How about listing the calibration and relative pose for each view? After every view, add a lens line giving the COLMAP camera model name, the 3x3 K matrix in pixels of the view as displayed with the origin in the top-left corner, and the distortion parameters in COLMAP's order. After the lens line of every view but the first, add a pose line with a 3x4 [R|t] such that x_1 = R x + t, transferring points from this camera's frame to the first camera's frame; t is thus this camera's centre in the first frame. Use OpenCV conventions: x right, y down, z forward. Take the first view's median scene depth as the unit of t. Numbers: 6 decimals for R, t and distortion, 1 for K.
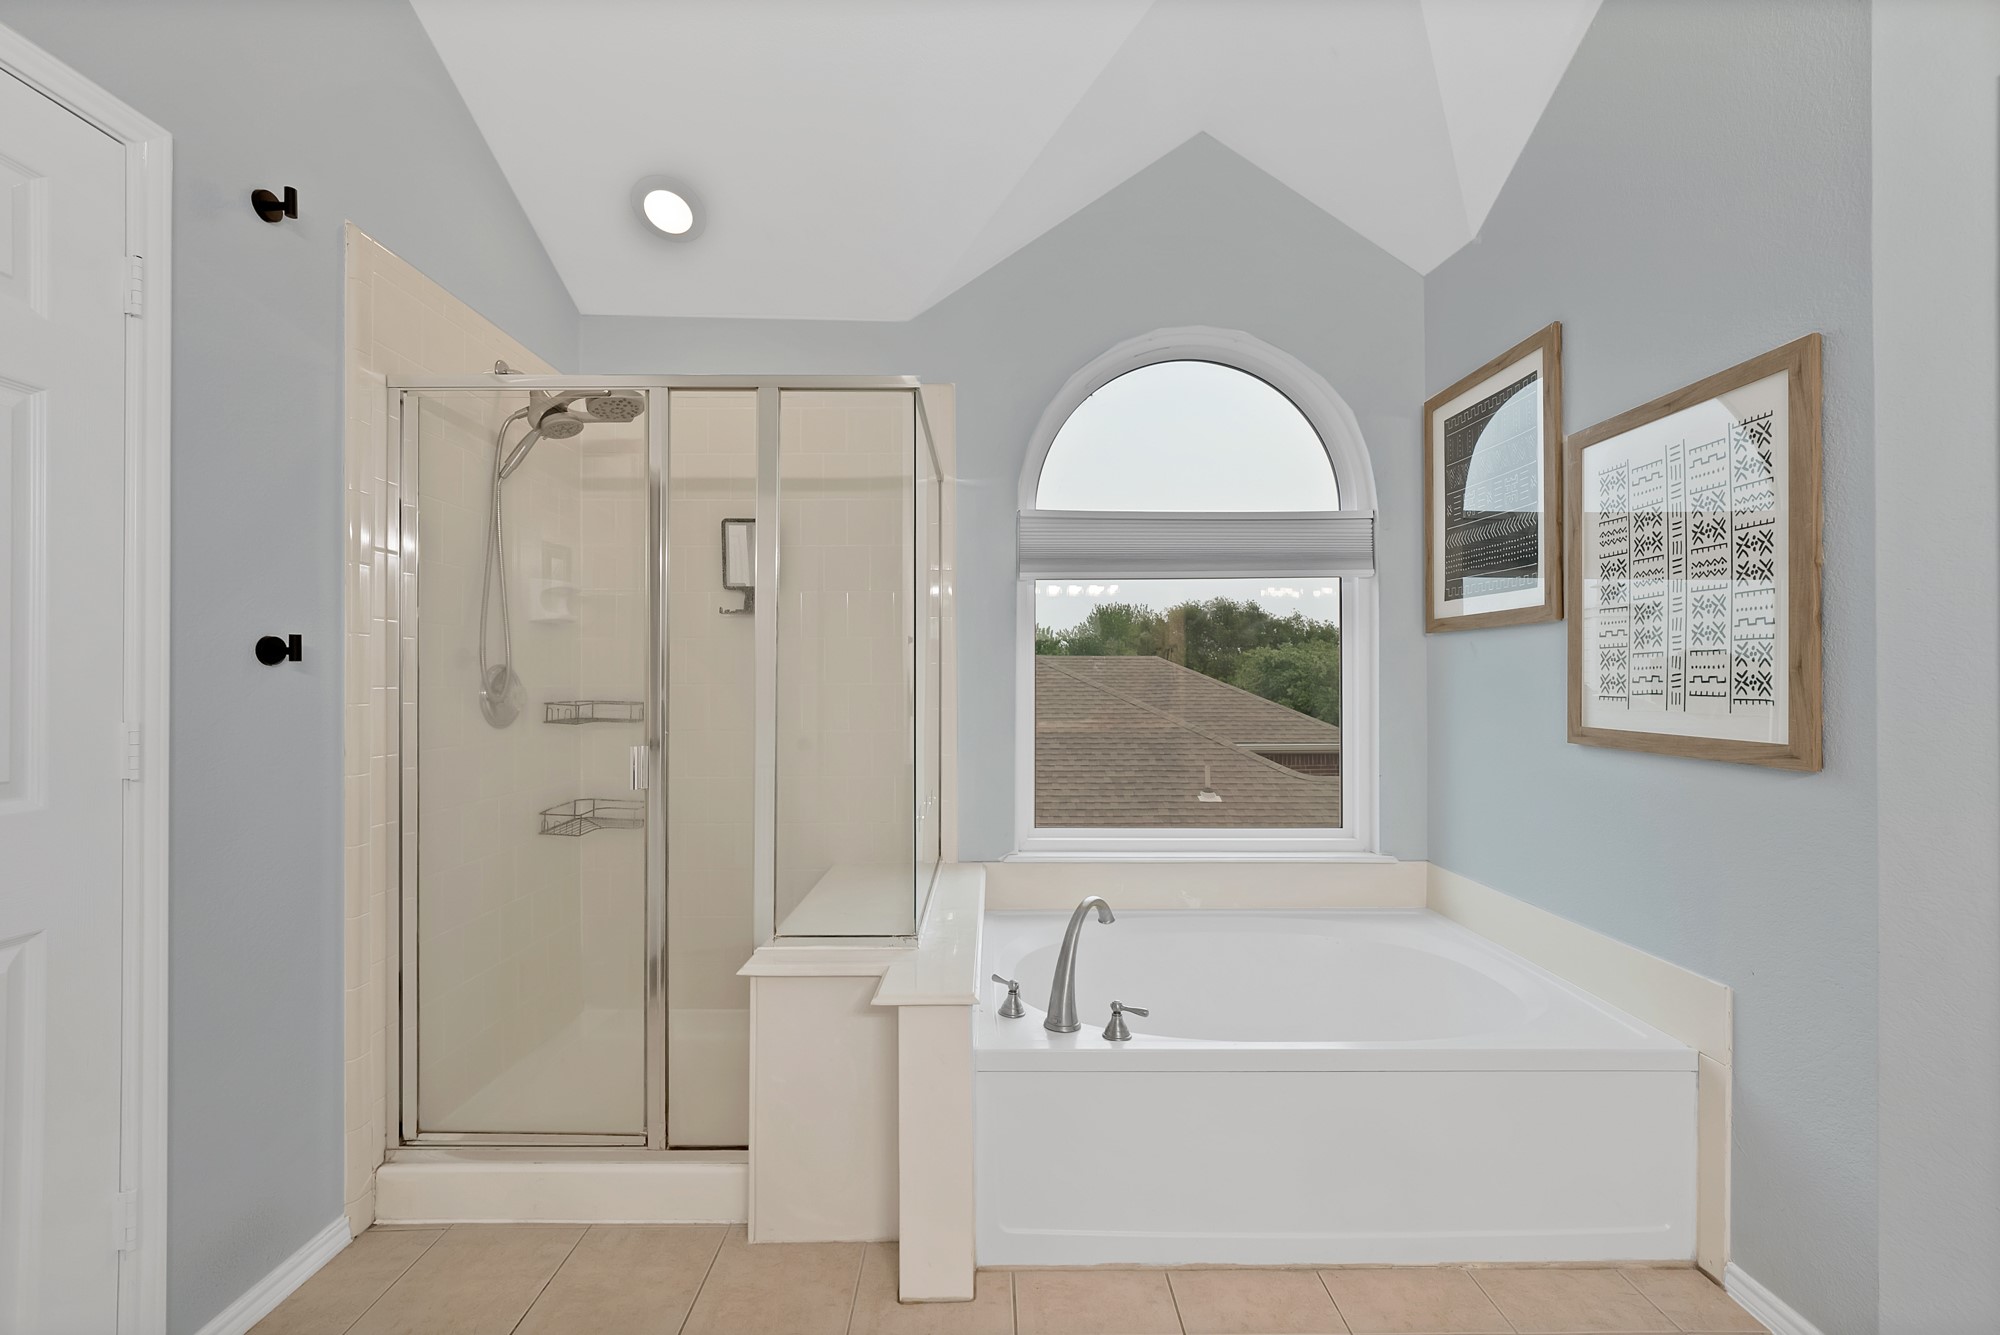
lens RADIAL K [[801.8, 0, 997.2], [0, 801.8, 675.4], [0, 0, 1]] dist [-0.009638, 0.001451]
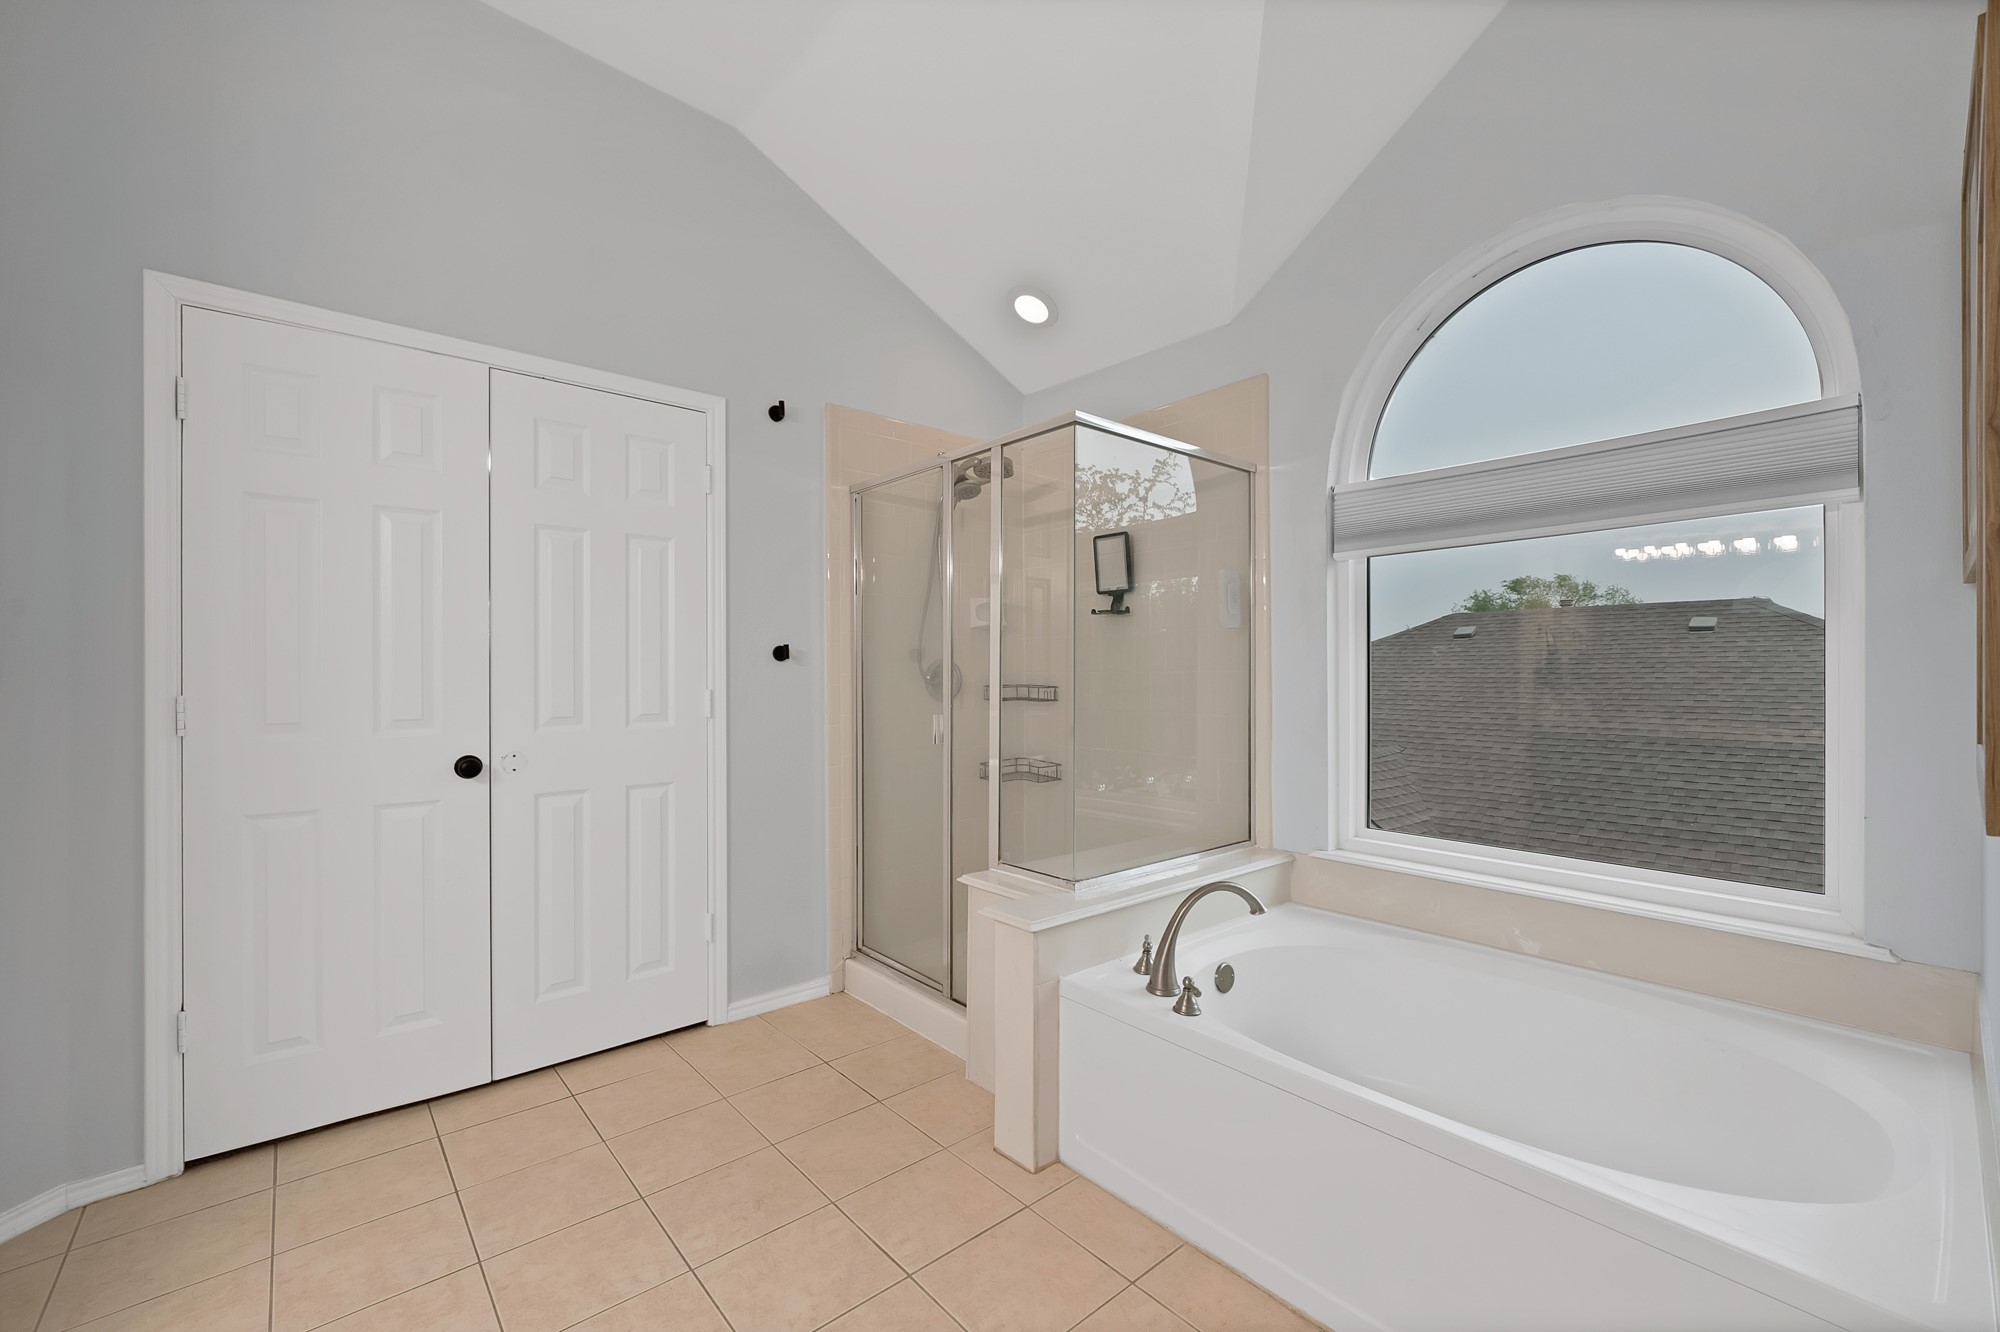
lens RADIAL K [[801.8, 0, 1011.3], [0, 801.8, 669.7], [0, 0, 1]] dist [-0.009638, 0.001451]
pose [[0.667131, -0.003829, -0.744931, 0.665953], [0.006421, 0.999979, 0.000610, 0.008297], [0.744913, -0.005190, 0.667142, 0.125311]]
